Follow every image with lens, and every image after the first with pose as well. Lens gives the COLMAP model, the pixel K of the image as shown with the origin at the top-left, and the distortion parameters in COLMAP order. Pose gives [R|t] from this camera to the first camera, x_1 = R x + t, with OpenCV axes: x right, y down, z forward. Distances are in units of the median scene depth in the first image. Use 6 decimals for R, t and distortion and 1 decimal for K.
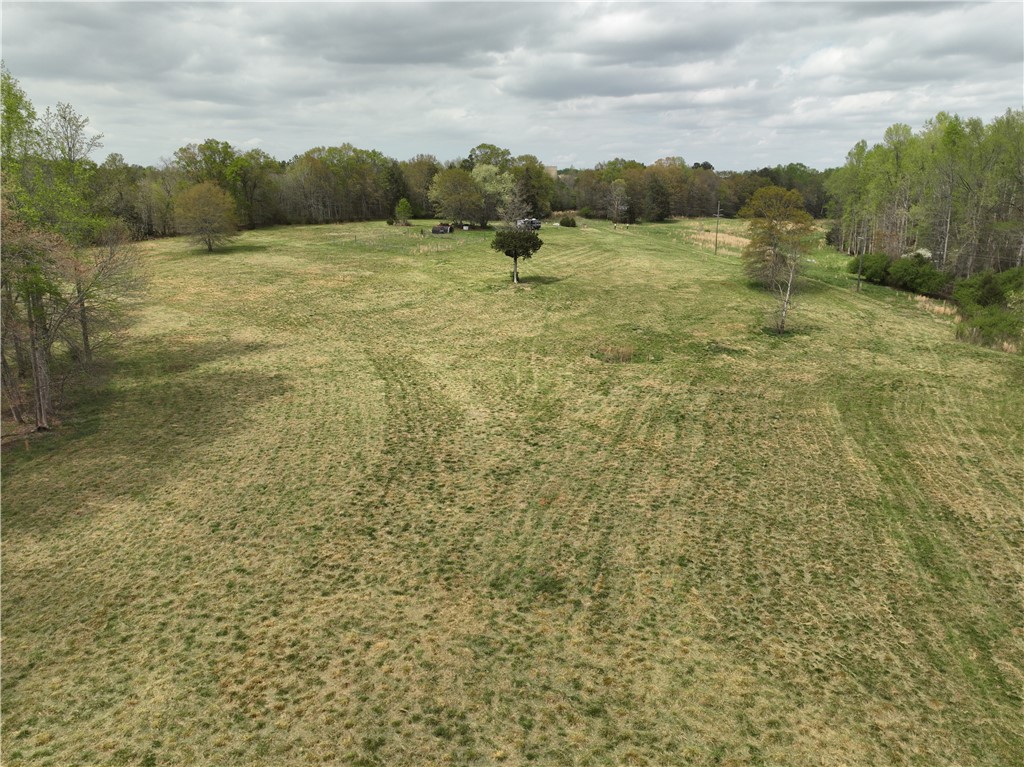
lens RADIAL K [[734.0, 0, 522.0], [0, 734.0, 390.6], [0, 0, 1]] dist [-0.005712, 0.016166]
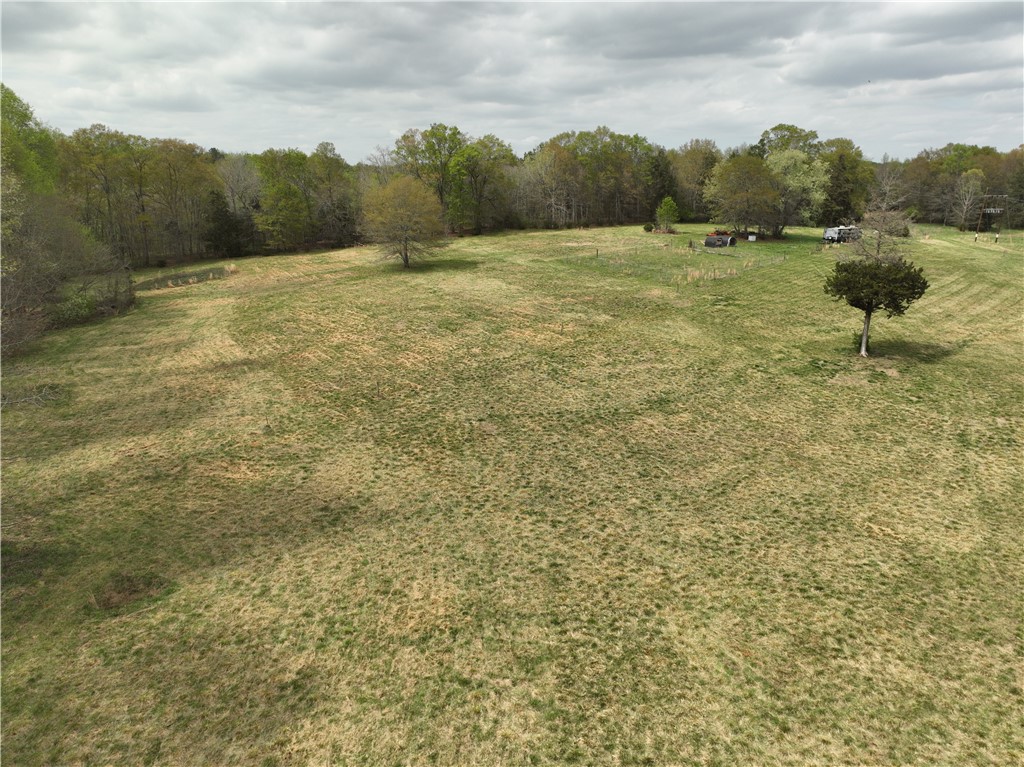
lens RADIAL K [[734.0, 0, 517.5], [0, 734.0, 392.2], [0, 0, 1]] dist [-0.005712, 0.016166]
pose [[0.938705, 0.092363, -0.332118, -0.039417], [-0.089657, 0.995695, 0.023499, -0.064738], [0.332858, 0.007718, 0.942945, 0.234958]]
